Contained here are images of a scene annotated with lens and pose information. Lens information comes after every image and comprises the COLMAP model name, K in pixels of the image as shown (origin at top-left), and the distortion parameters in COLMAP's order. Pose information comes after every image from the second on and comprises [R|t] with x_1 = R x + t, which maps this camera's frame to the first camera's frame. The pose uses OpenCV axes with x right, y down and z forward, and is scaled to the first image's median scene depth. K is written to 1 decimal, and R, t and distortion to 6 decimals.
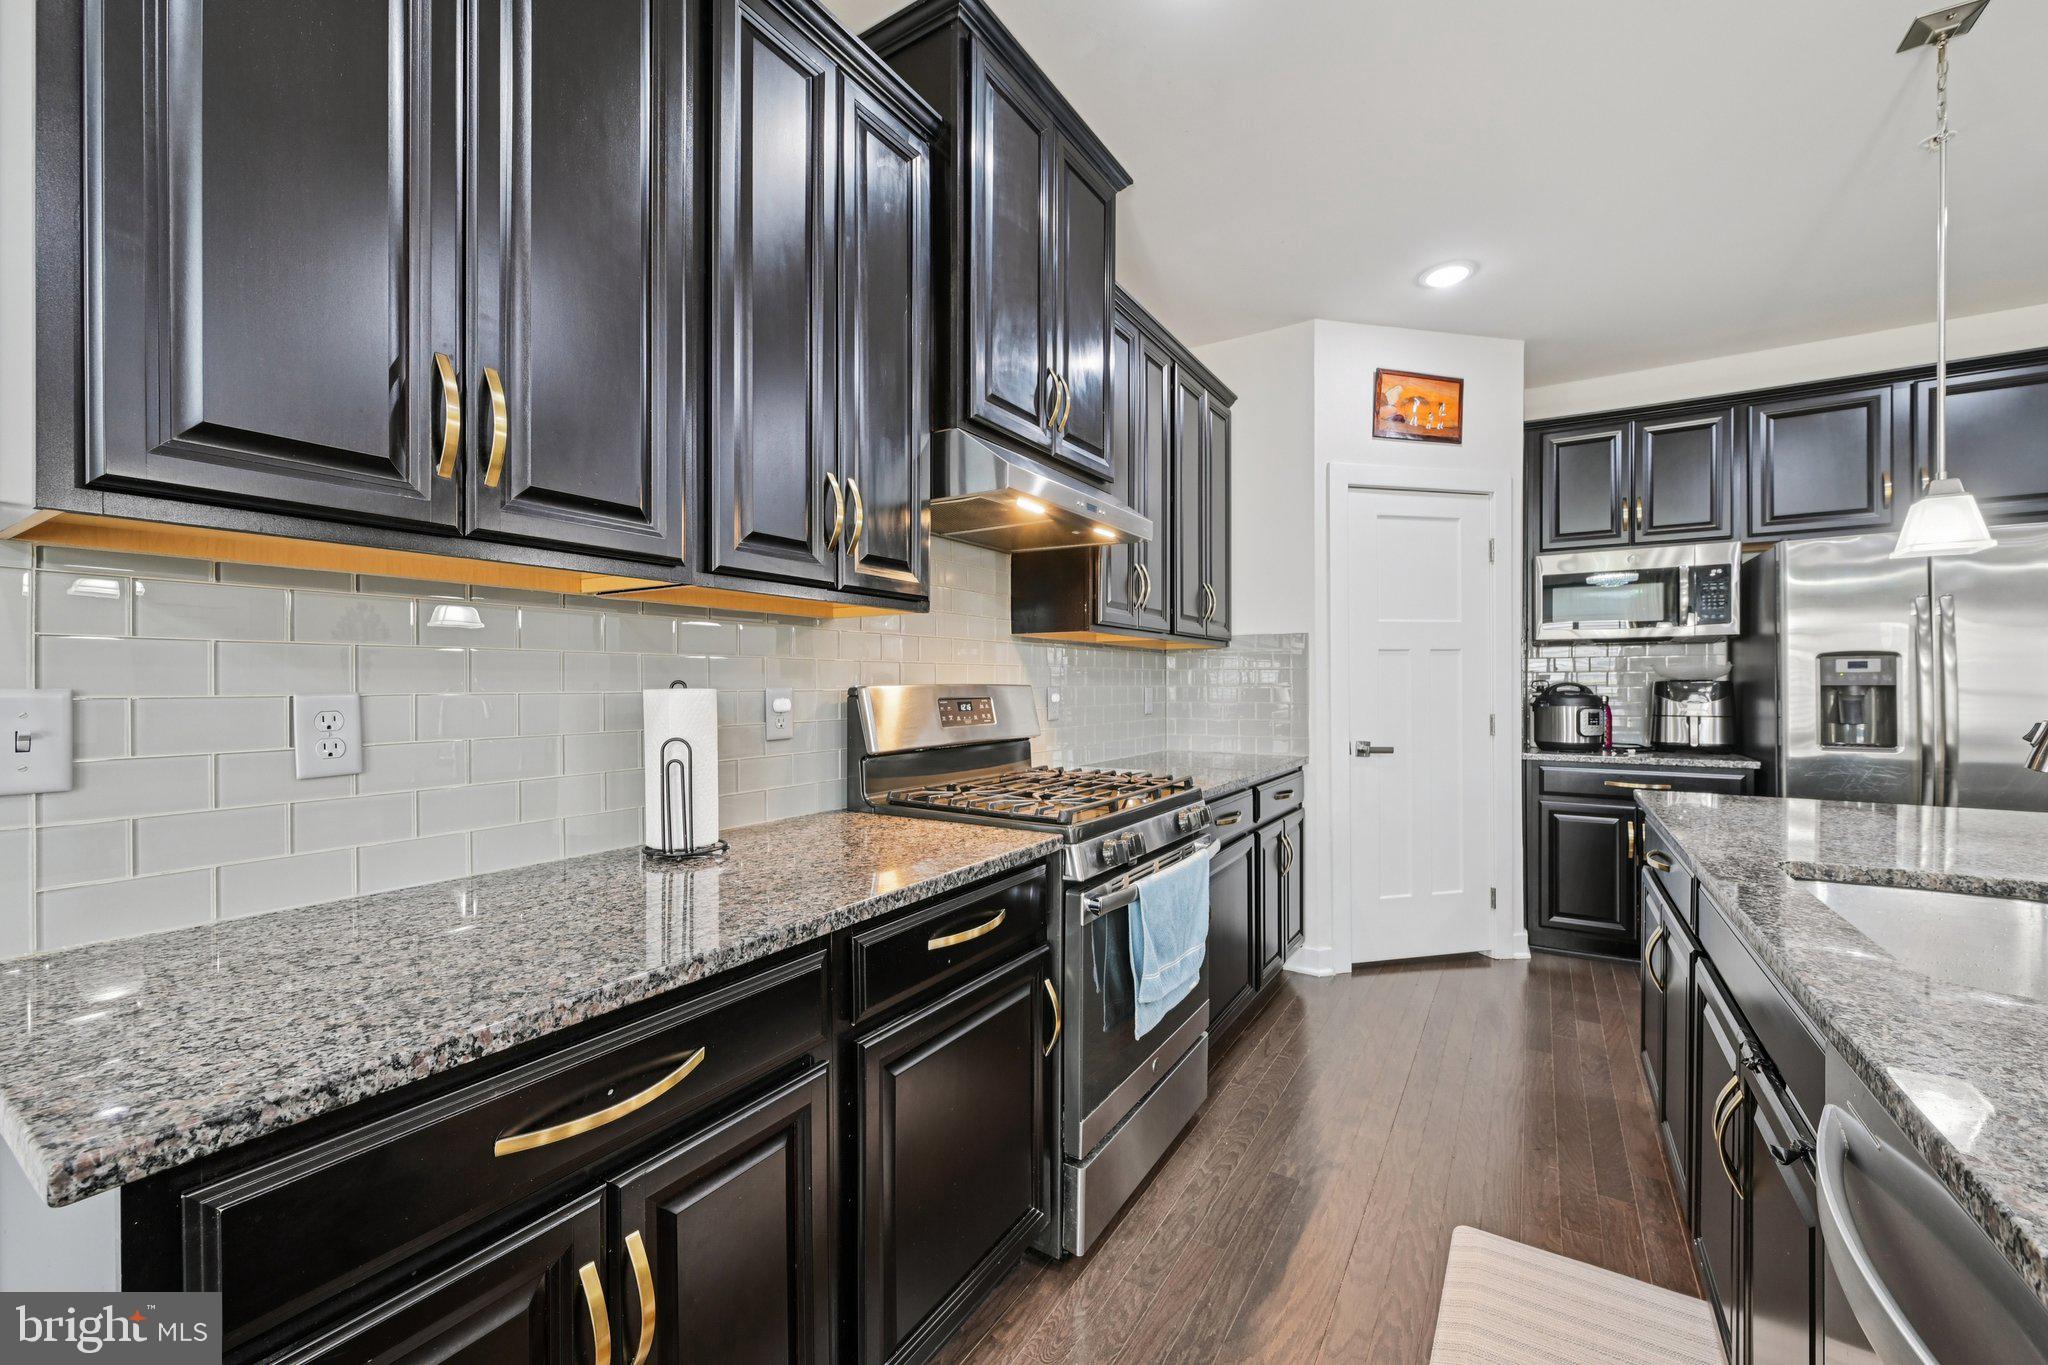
lens RADIAL K [[806.9, 0, 1031.9], [0, 806.9, 685.7], [0, 0, 1]] dist [0.000099, -0.000092]
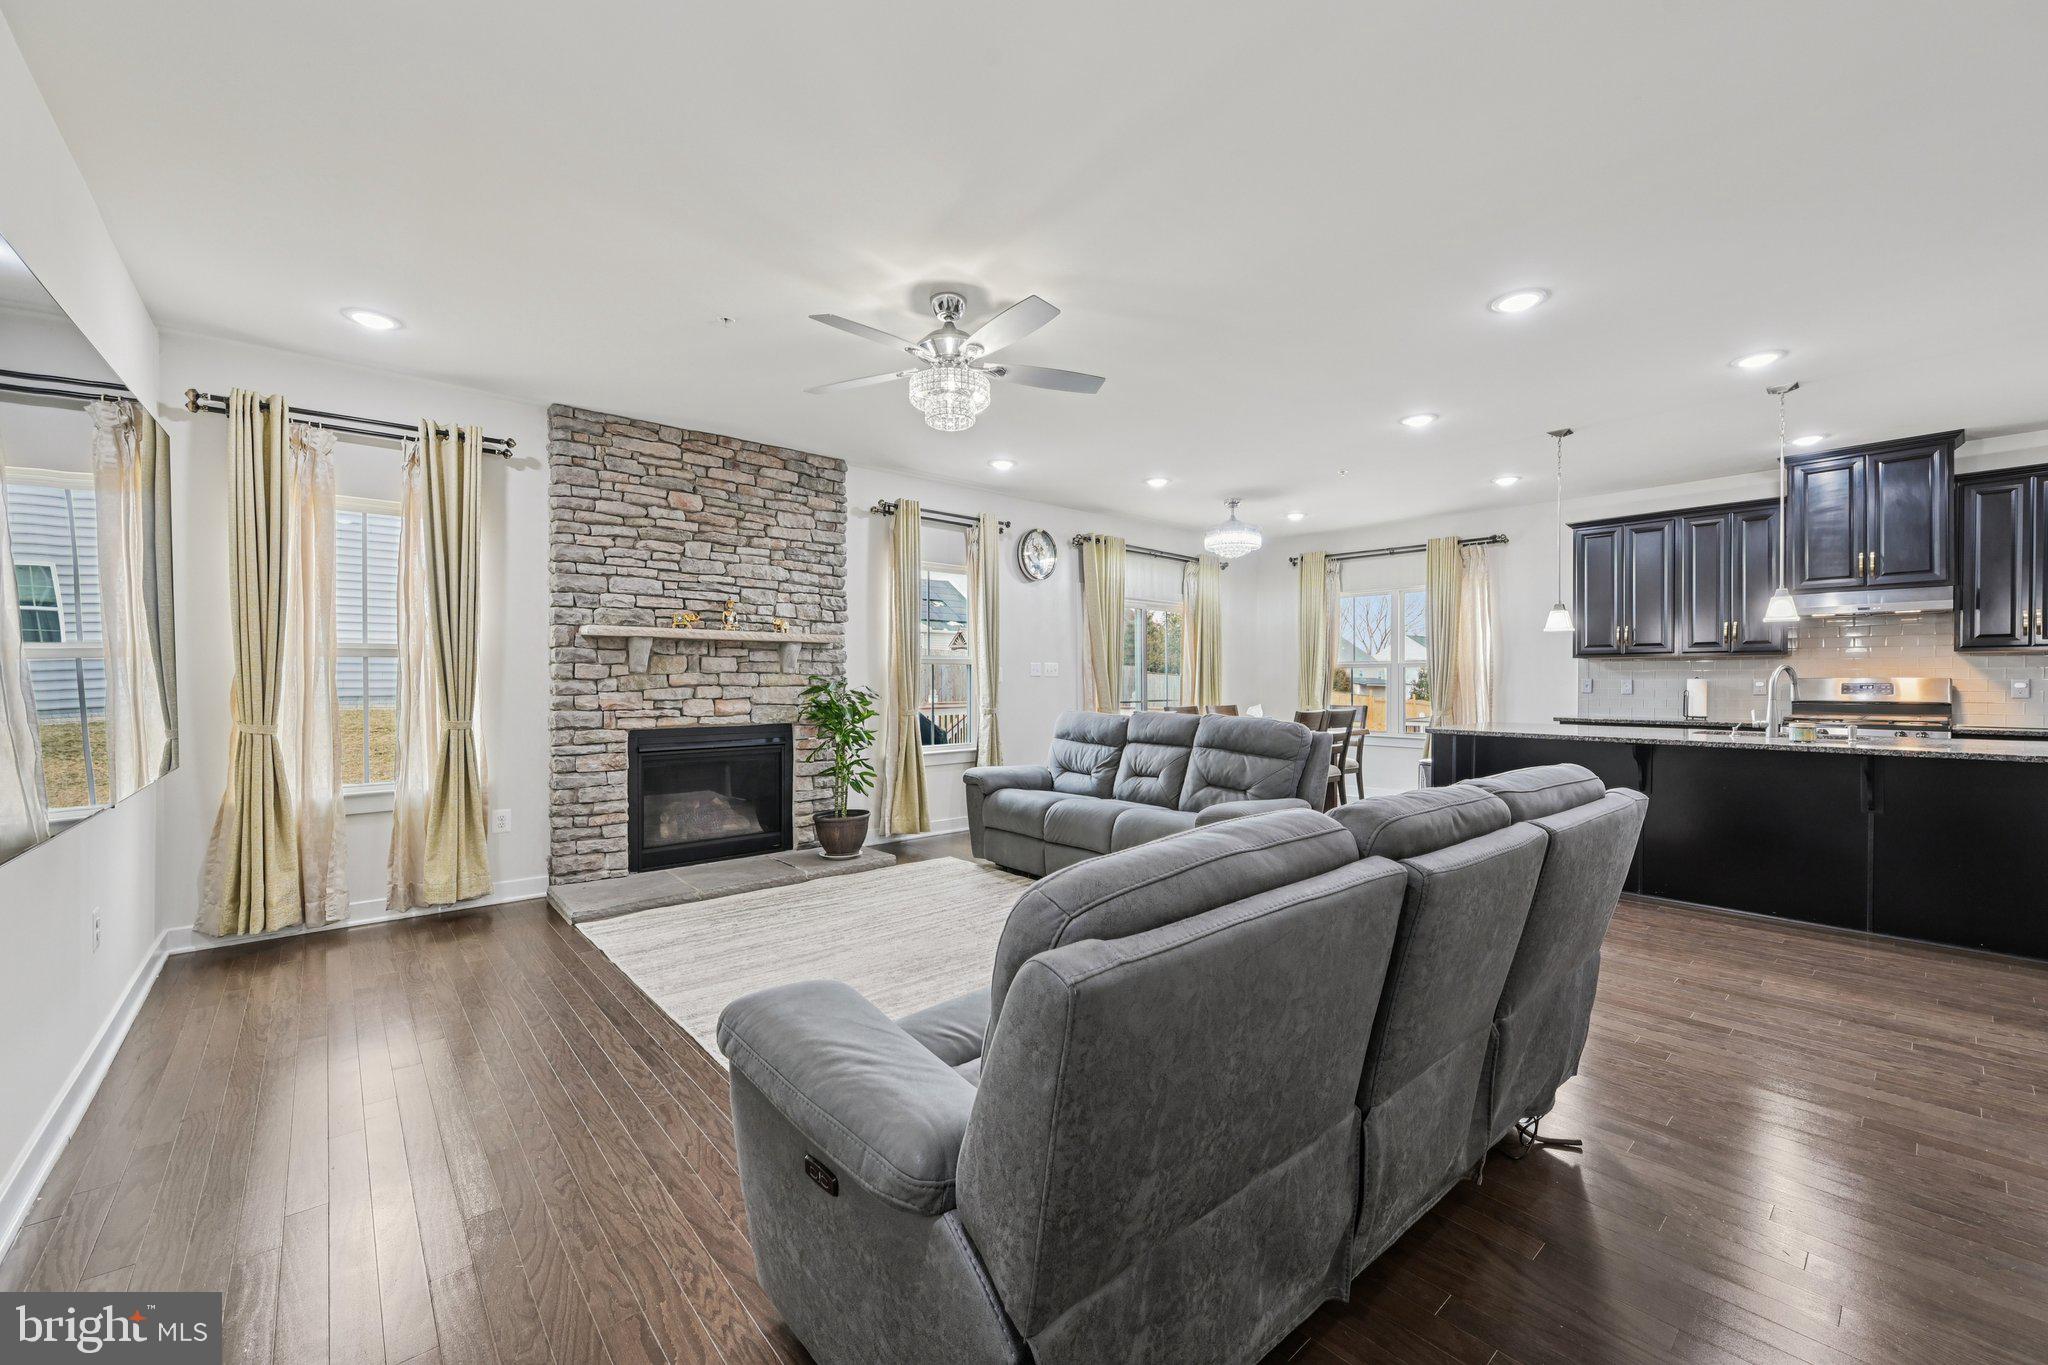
lens RADIAL K [[806.9, 0, 1031.9], [0, 806.9, 685.7], [0, 0, 1]] dist [0.000099, -0.000092]
pose [[-0.286099, 0.009421, -0.958154, 1.937310], [-0.000575, 0.999950, 0.010004, -0.000601], [0.958200, 0.003413, -0.286079, -0.466663]]
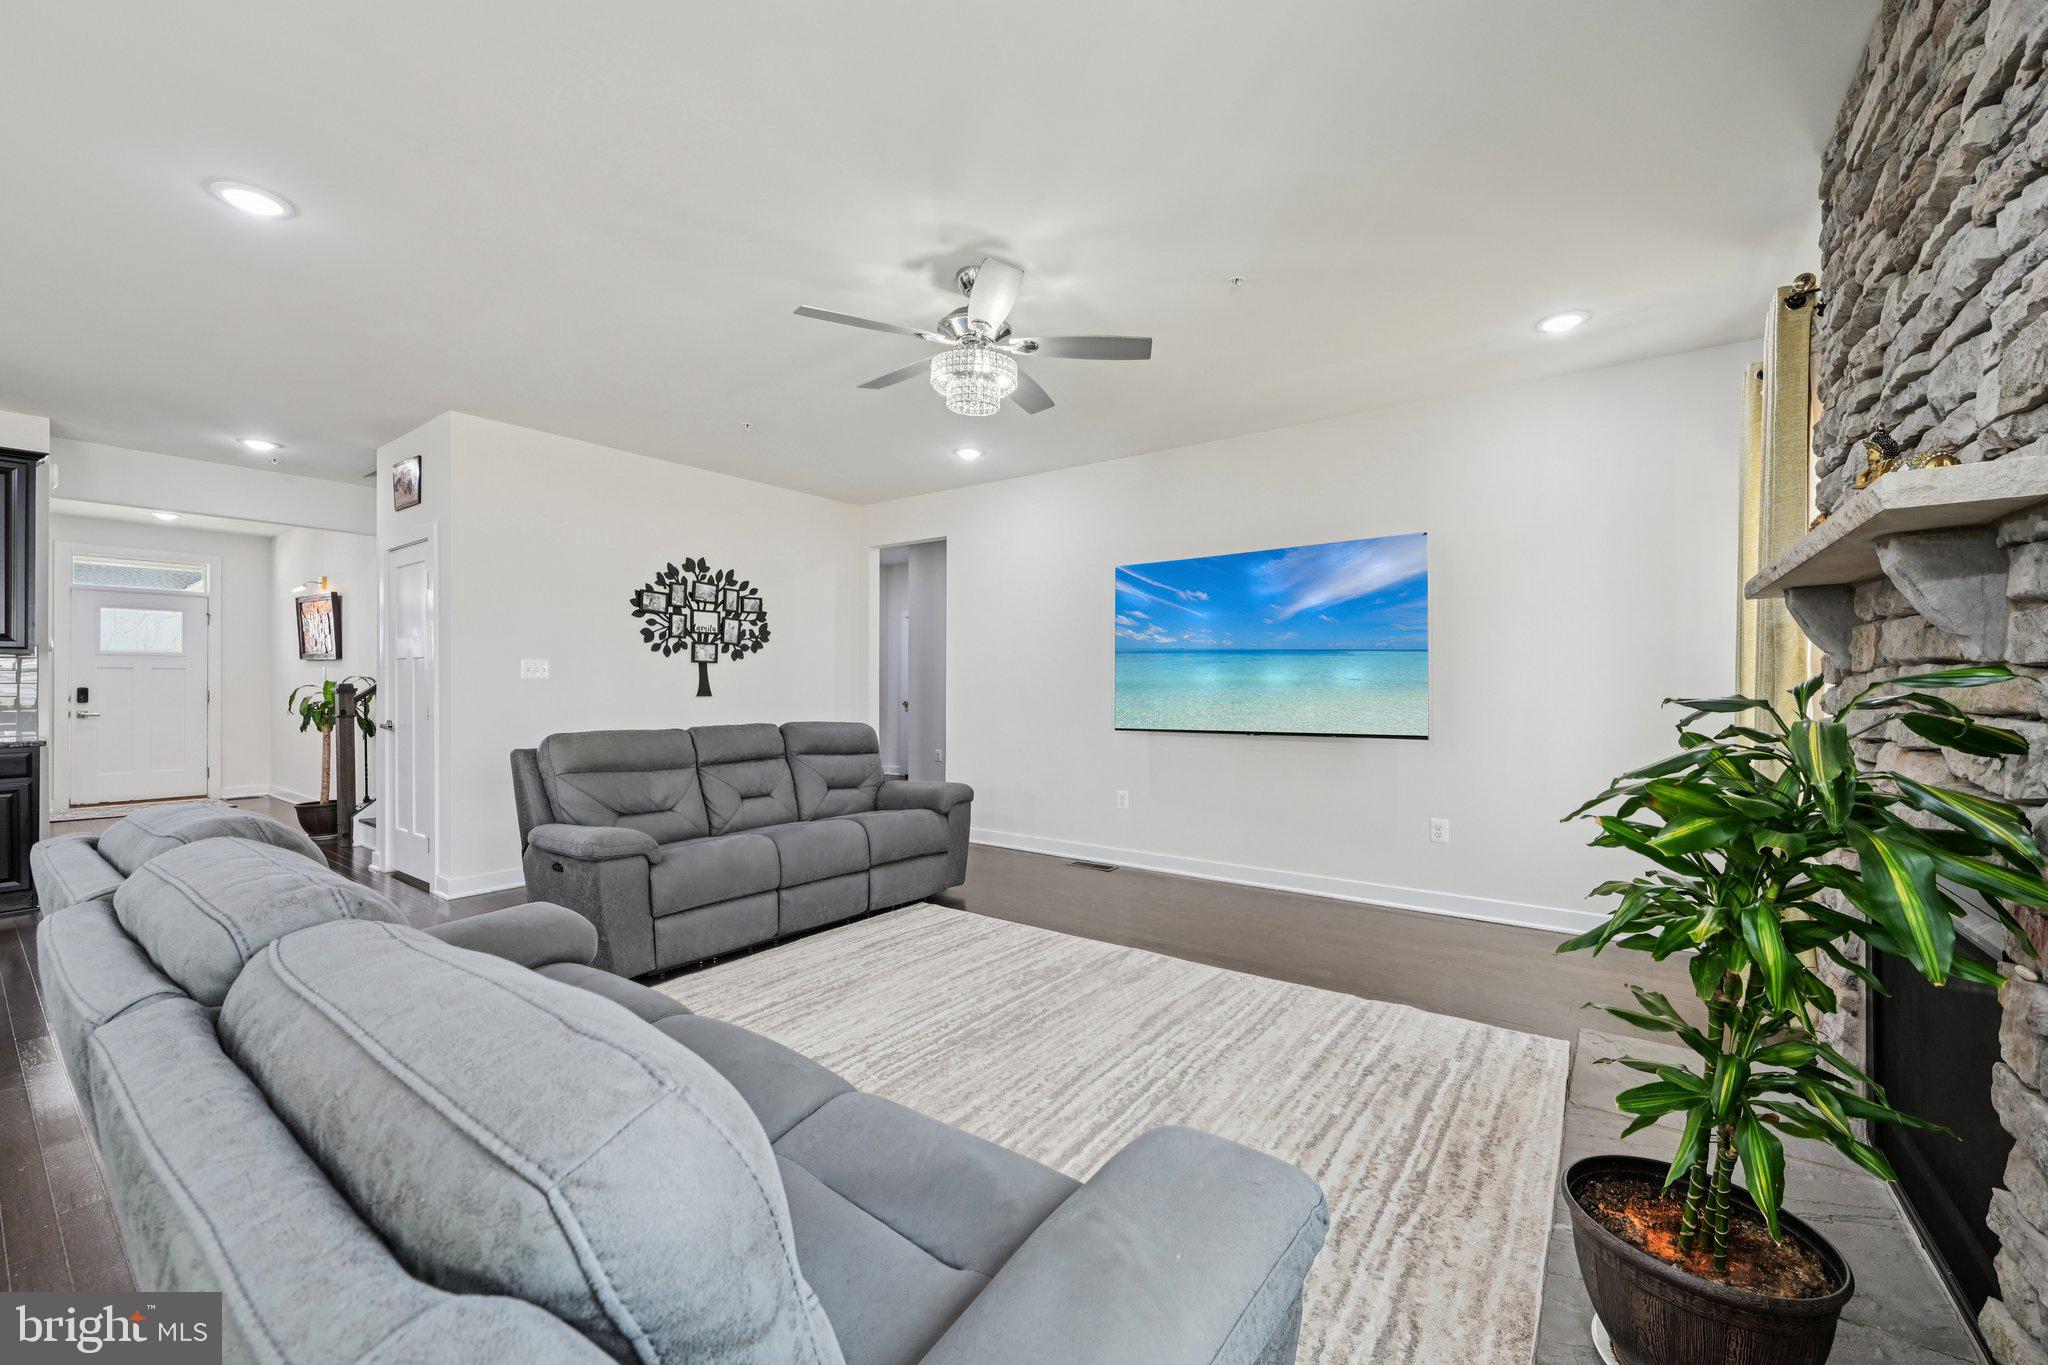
lens RADIAL K [[809.4, 0, 1031.2], [0, 809.4, 680.1], [0, 0, 1]] dist [-0.002820, -0.000045]
pose [[0.072201, 0.004174, 0.997381, 0.191142], [0.000557, 0.999991, -0.004225, 0.000670], [-0.997390, 0.000860, 0.072198, -0.952410]]
